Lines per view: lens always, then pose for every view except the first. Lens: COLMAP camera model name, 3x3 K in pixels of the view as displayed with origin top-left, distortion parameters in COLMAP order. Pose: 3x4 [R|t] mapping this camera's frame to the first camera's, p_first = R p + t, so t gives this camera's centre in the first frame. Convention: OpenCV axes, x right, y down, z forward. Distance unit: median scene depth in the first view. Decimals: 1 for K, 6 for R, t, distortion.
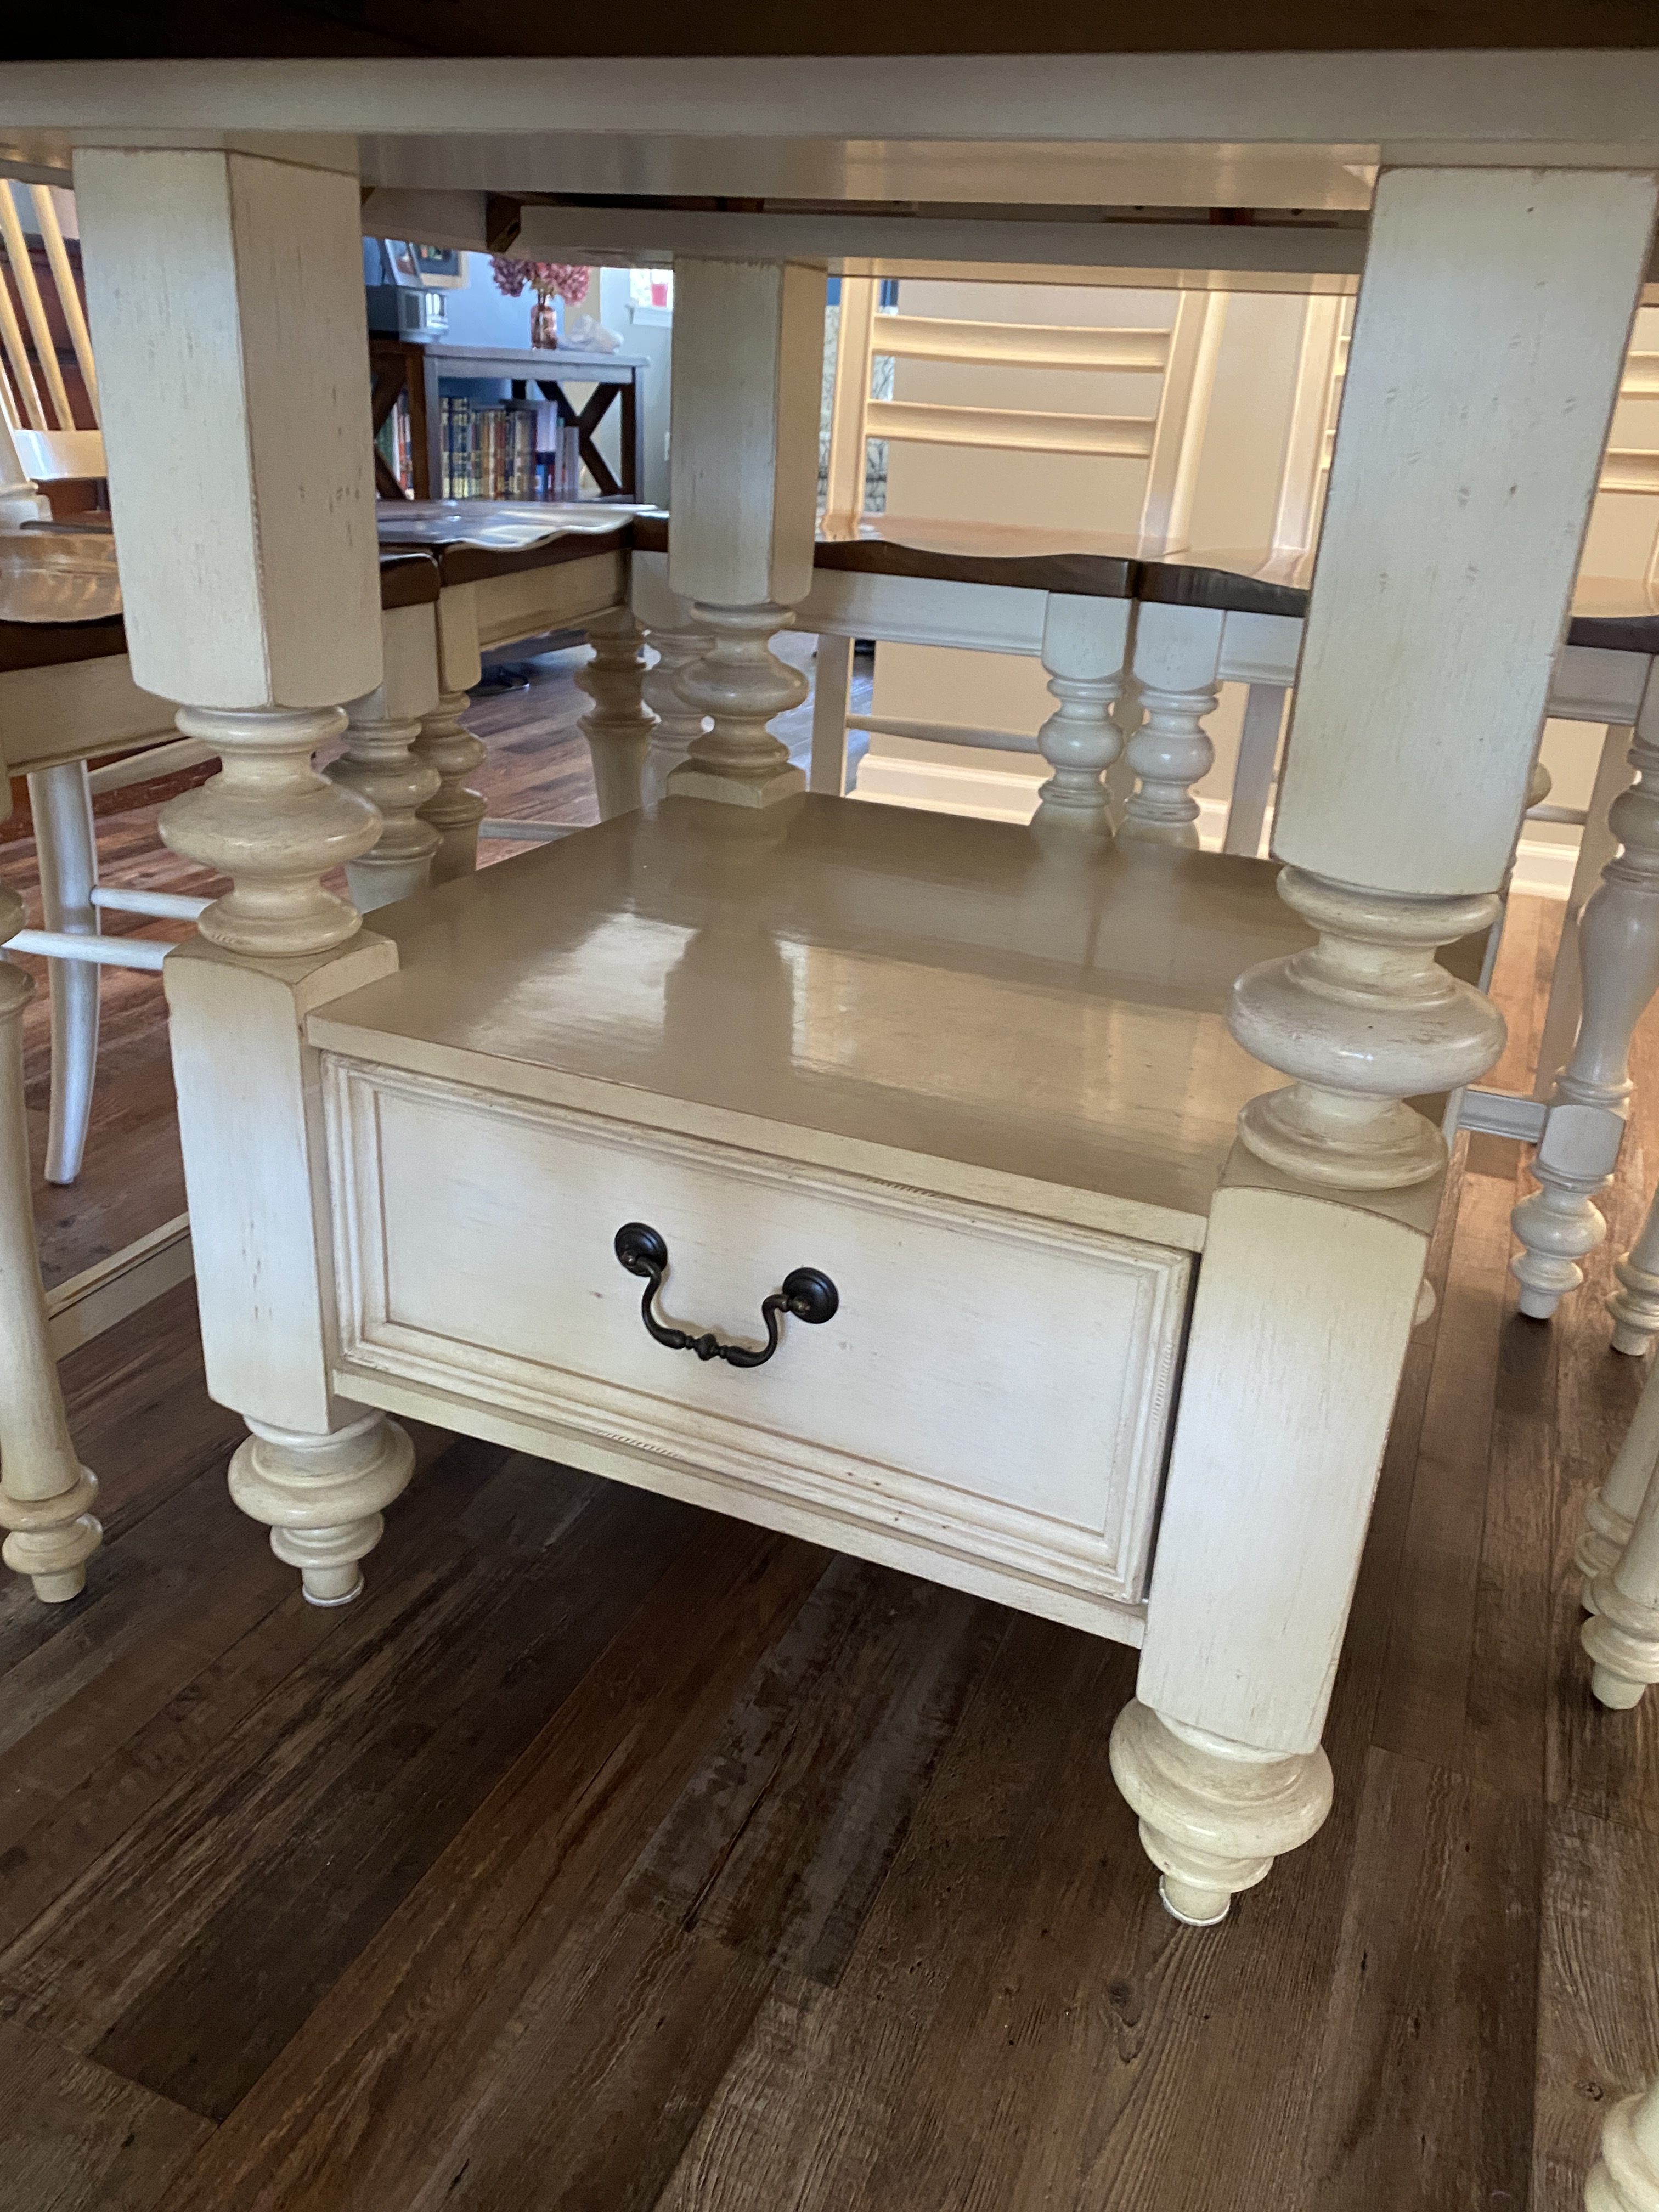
lens RADIAL K [[1682.3, 0, 829.5], [0, 1682.3, 1106.0], [0, 0, 1]] dist [0.016235, -0.032521]
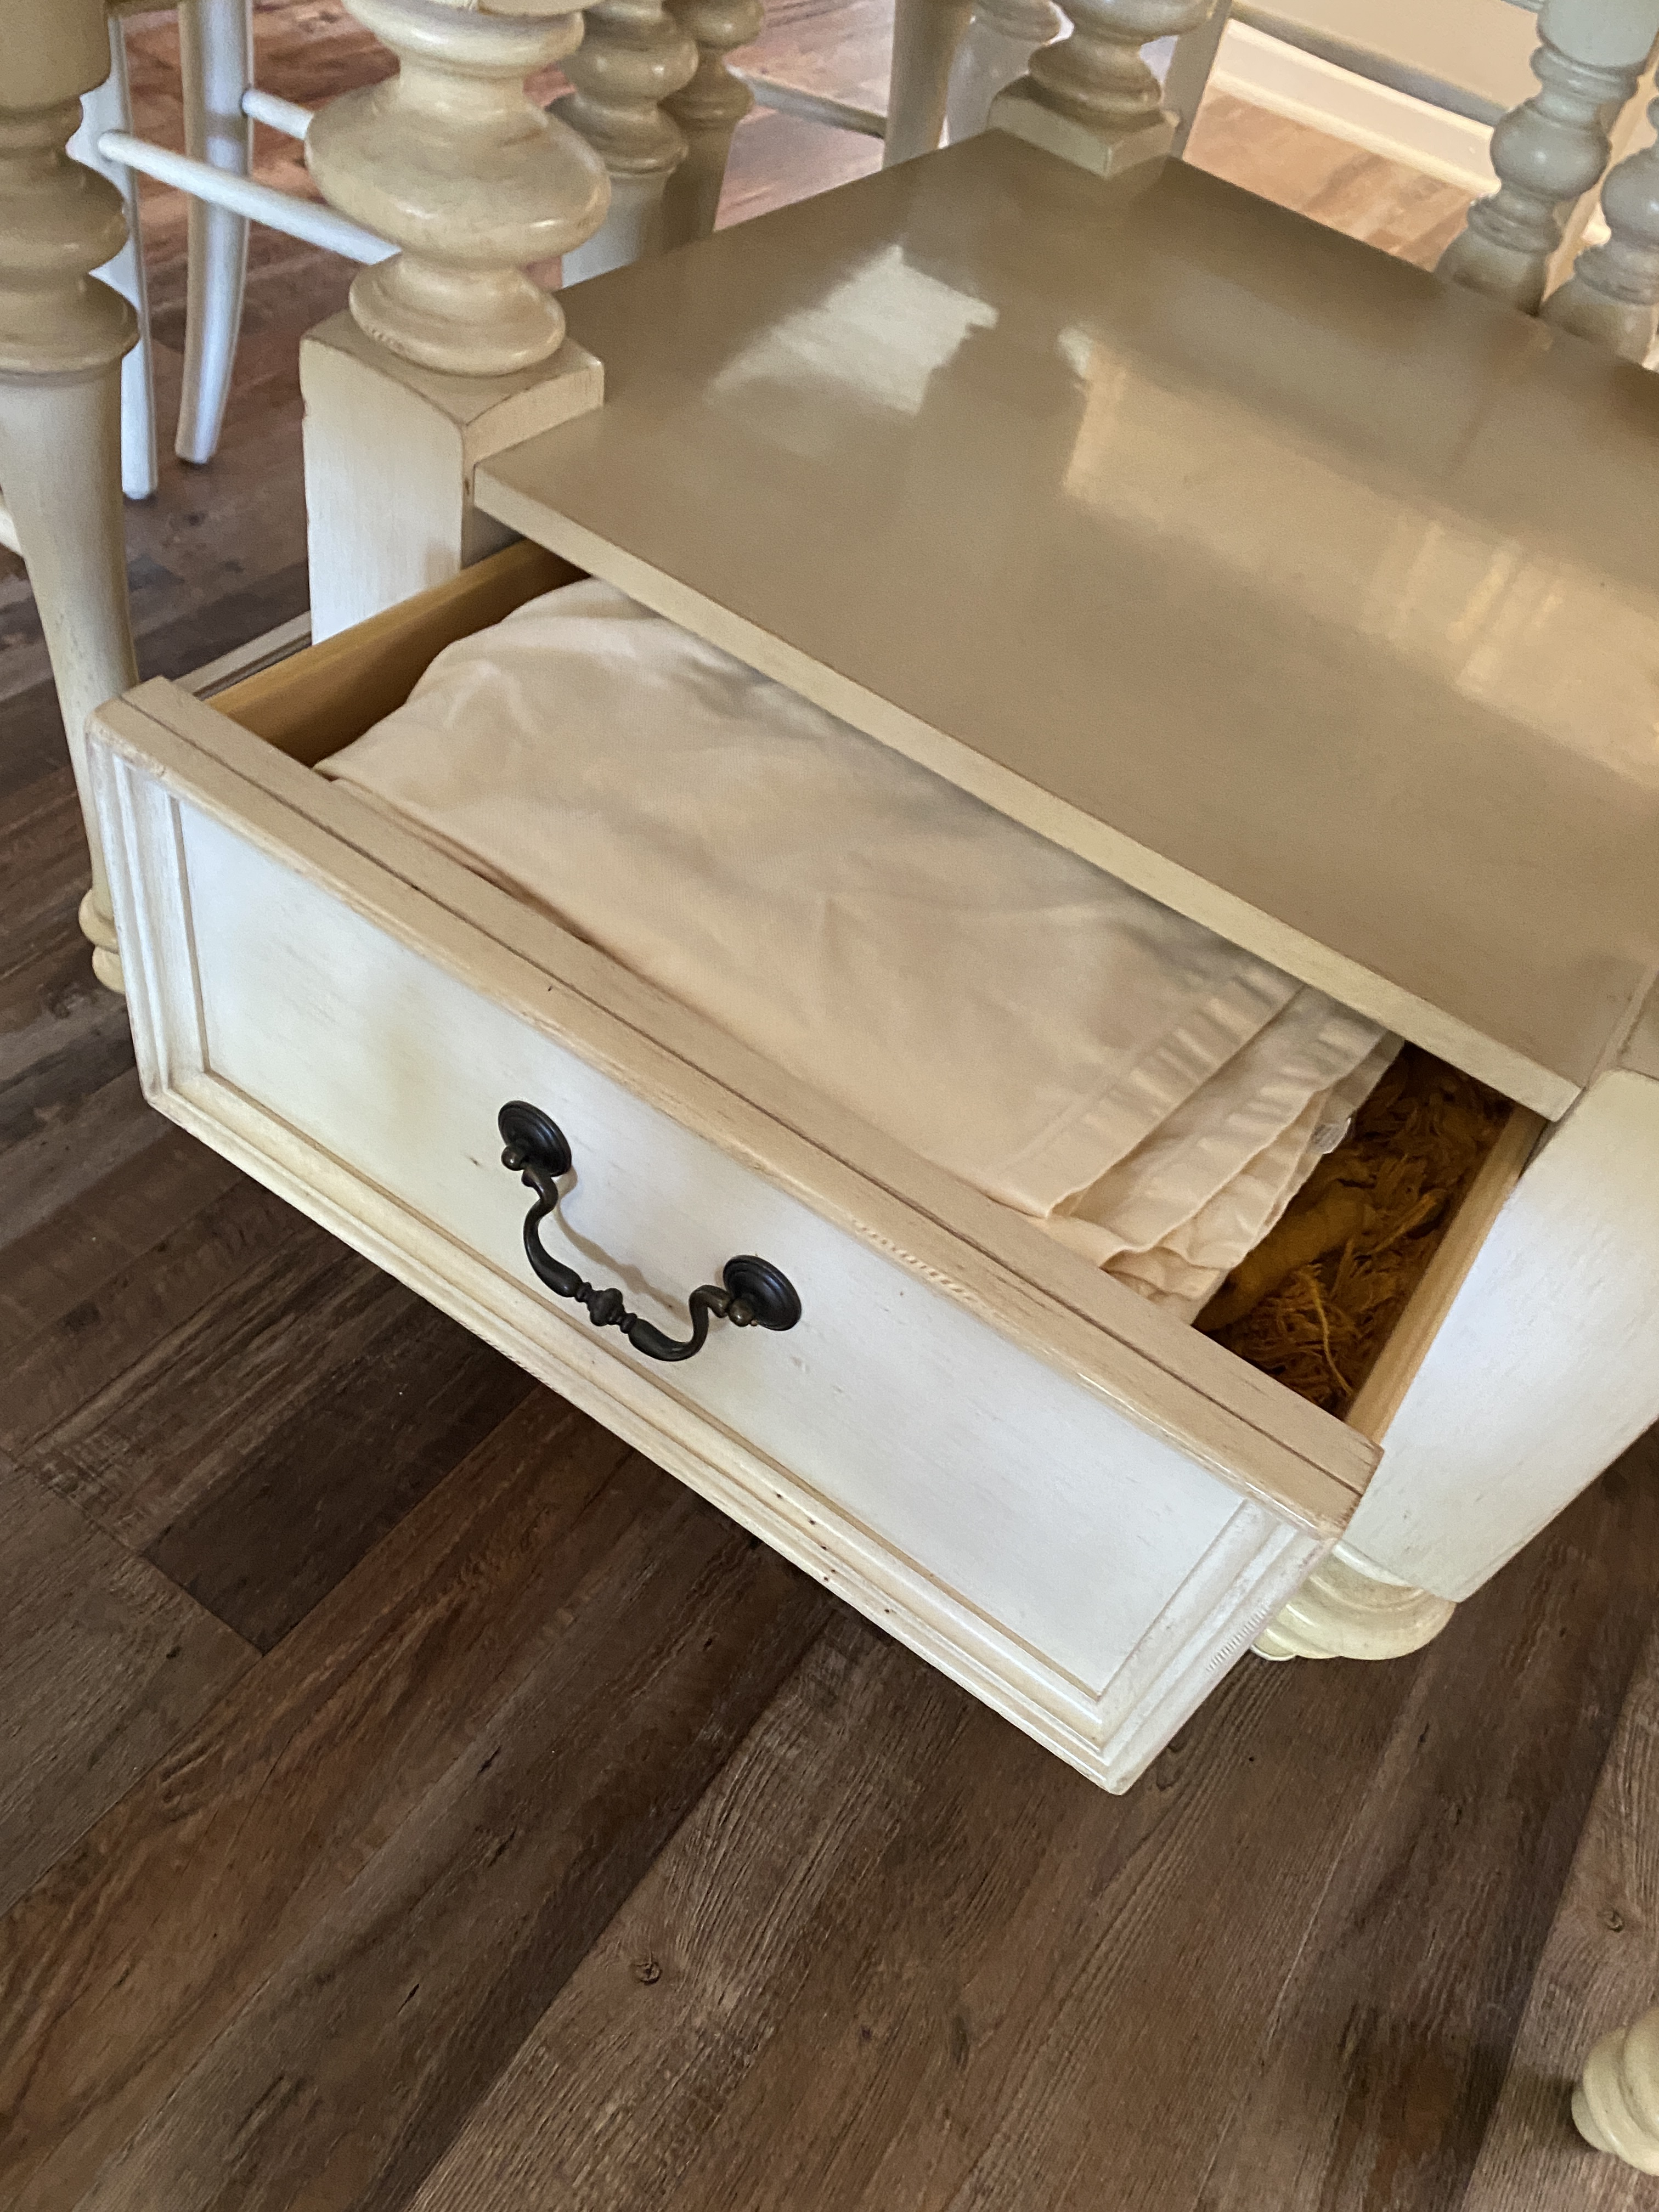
lens RADIAL K [[1686.6, 0, 843.5], [0, 1686.6, 1109.4], [0, 0, 1]] dist [-0.003764, 0.006364]
pose [[0.973388, 0.228199, -0.021021, -0.072533], [-0.200196, 0.891396, 0.406615, -0.146353], [0.111527, -0.391585, 0.913358, 0.226870]]
